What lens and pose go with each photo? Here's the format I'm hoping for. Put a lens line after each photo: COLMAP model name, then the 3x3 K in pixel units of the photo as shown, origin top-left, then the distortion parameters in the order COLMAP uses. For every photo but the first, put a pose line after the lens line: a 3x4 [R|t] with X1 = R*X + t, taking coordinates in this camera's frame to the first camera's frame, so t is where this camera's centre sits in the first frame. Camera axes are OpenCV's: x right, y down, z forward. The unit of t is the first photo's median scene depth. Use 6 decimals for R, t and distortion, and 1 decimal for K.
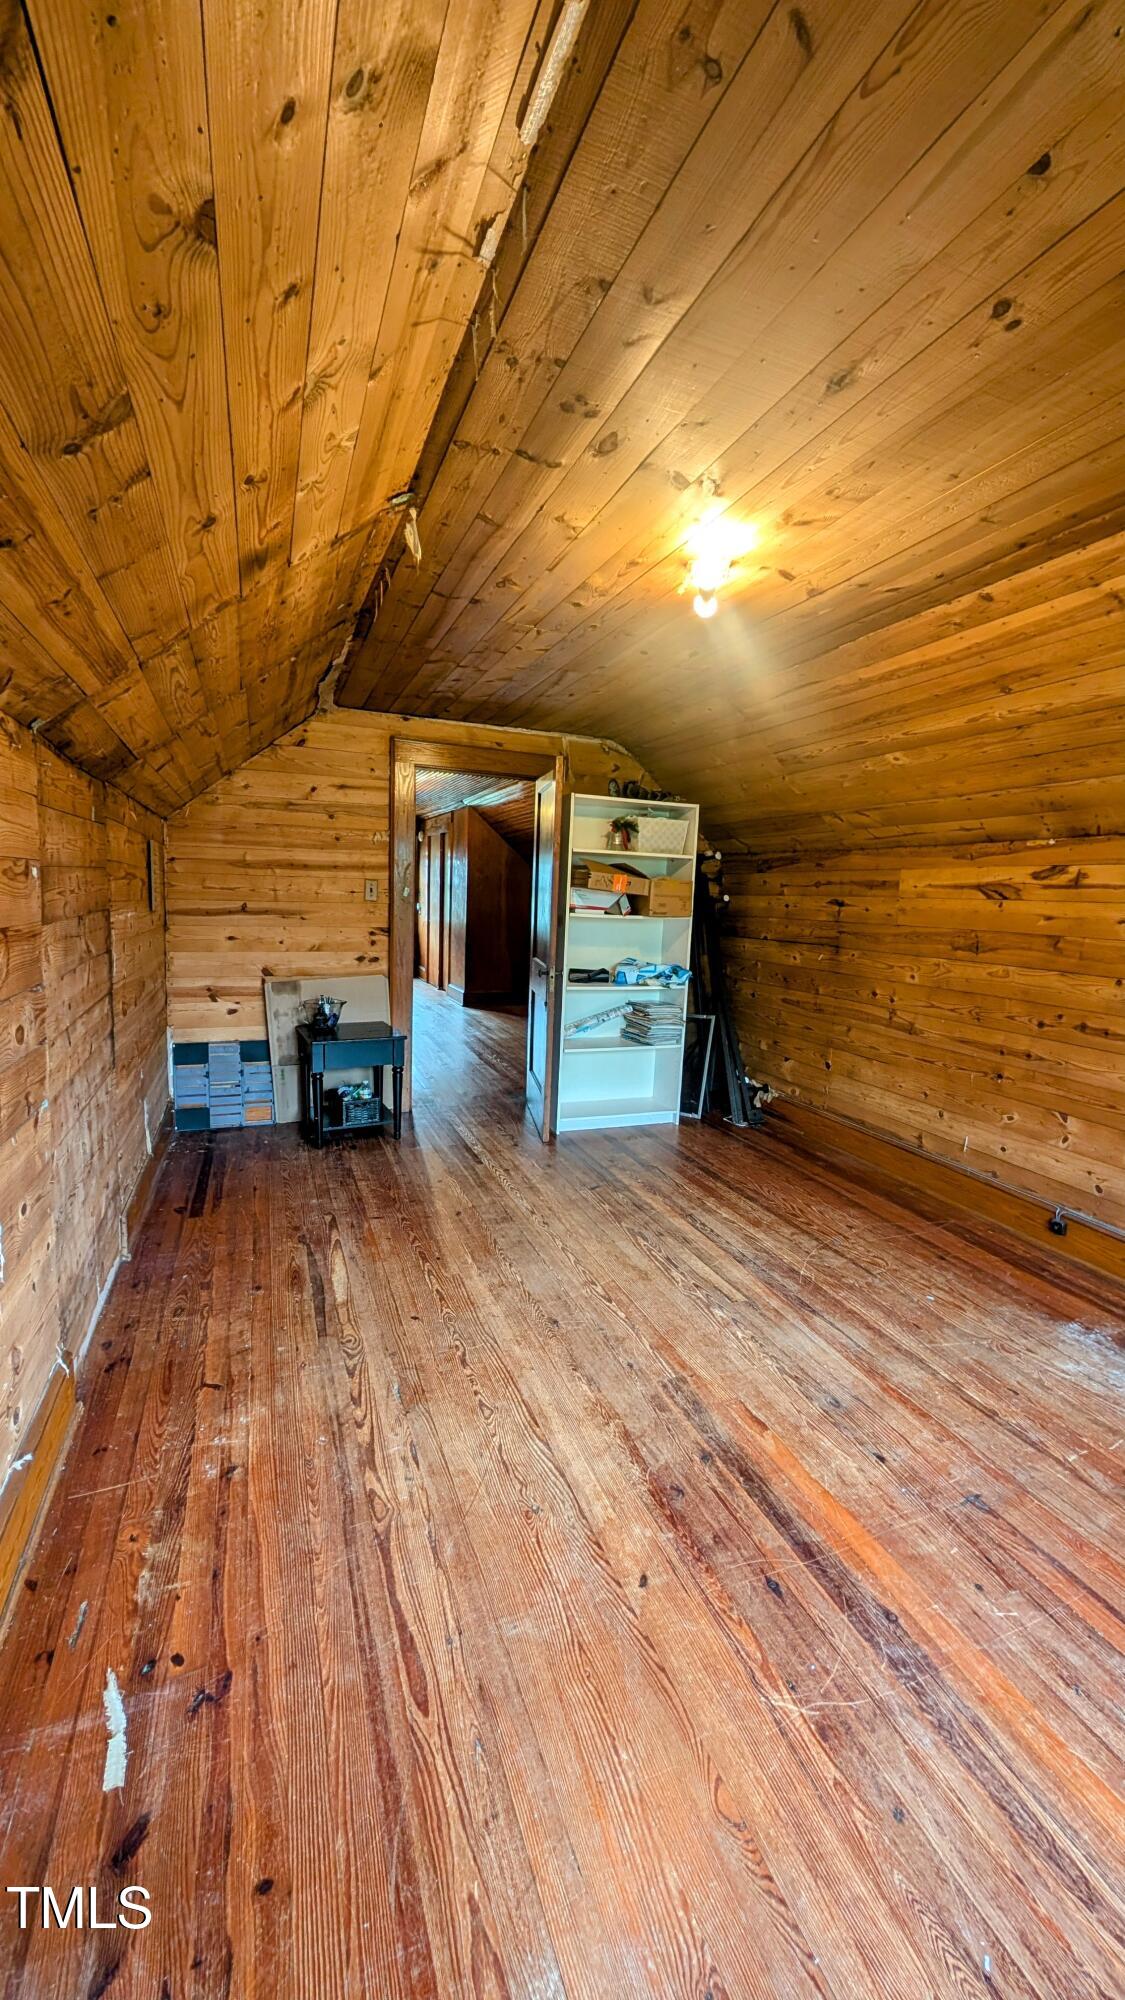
lens RADIAL K [[749.2, 0, 561.5], [0, 749.2, 993.7], [0, 0, 1]] dist [0.001549, 0.000209]
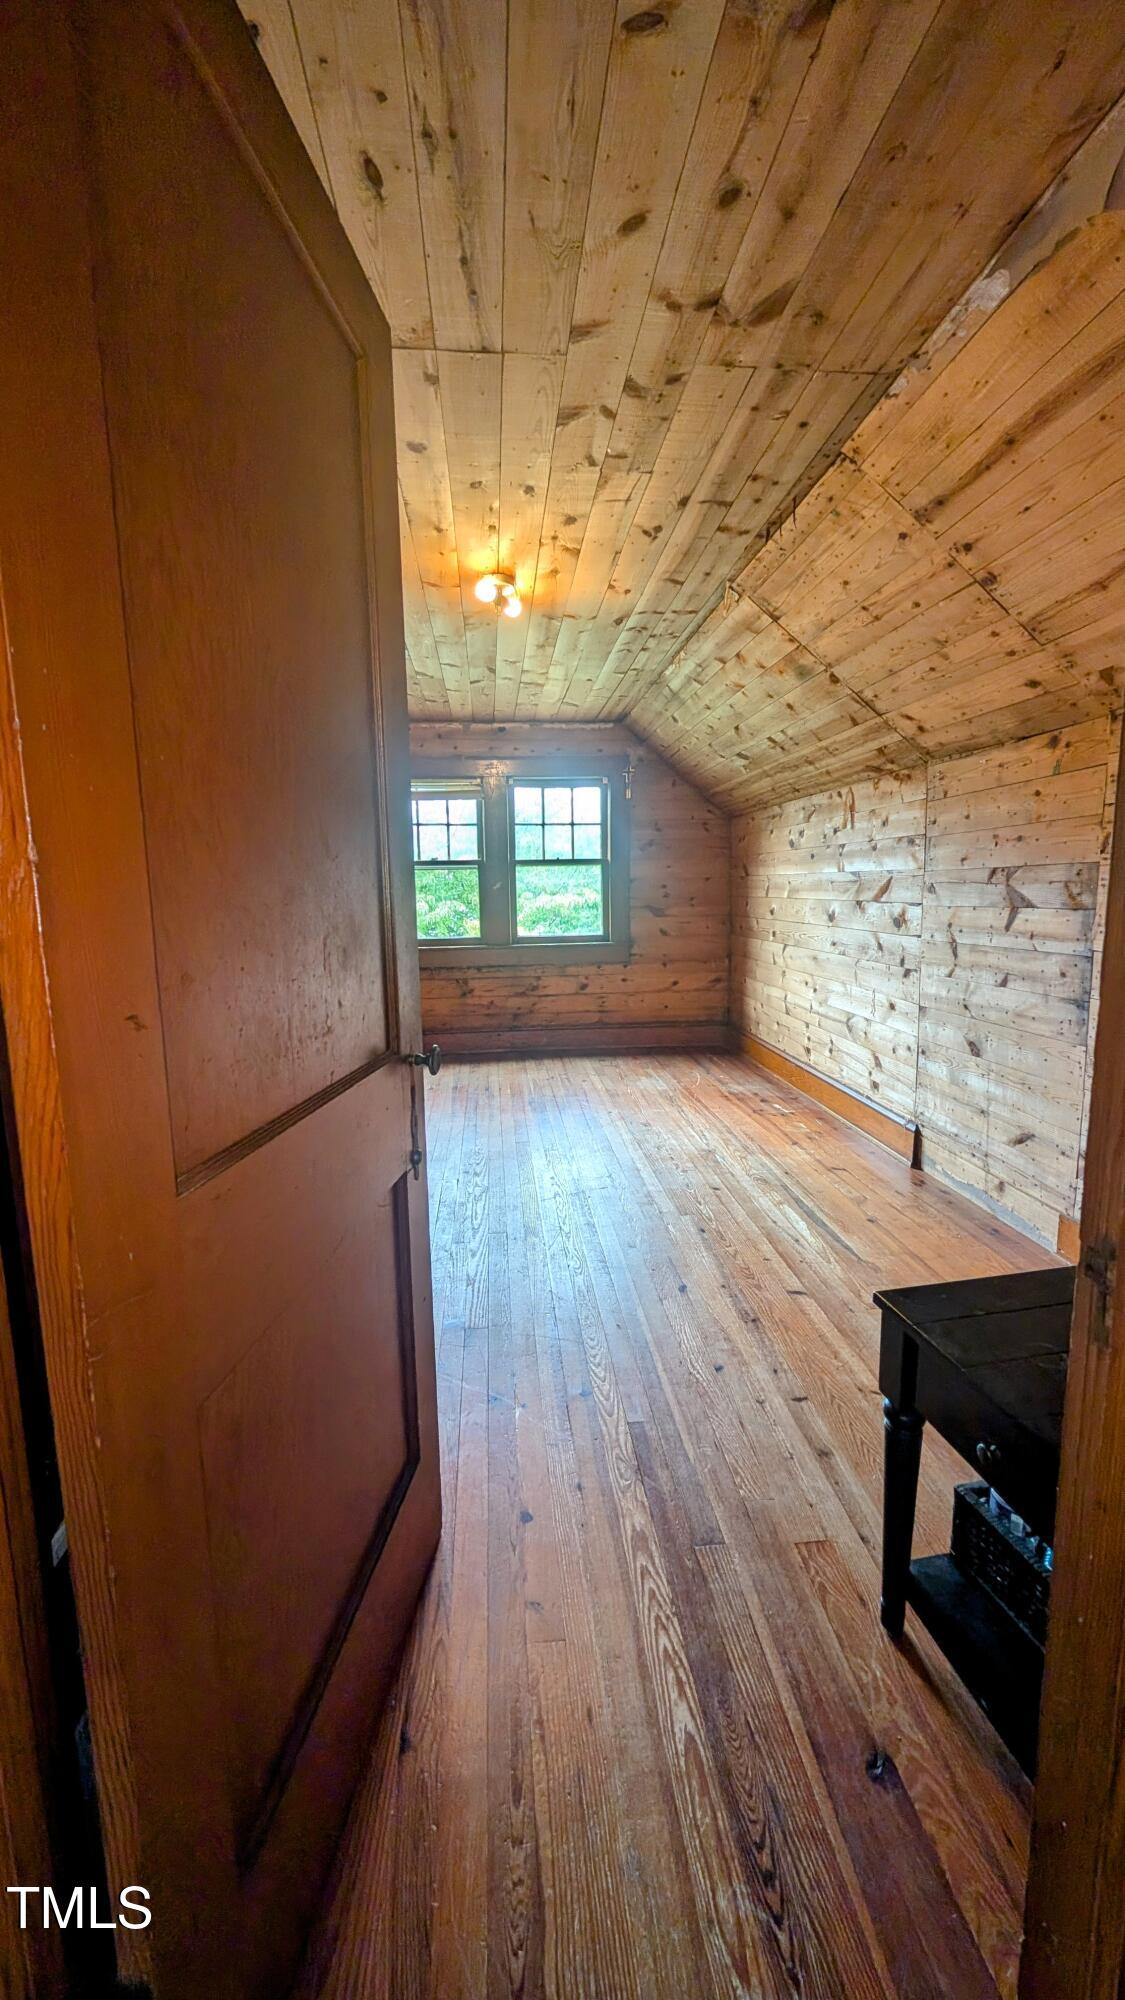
lens RADIAL K [[749.2, 0, 561.5], [0, 749.2, 993.7], [0, 0, 1]] dist [0.001549, 0.000209]
pose [[-0.960540, -0.058746, 0.271866, -0.237036], [0.021336, 0.958999, 0.282606, -0.217177], [-0.277321, 0.277255, -0.919904, 1.894467]]
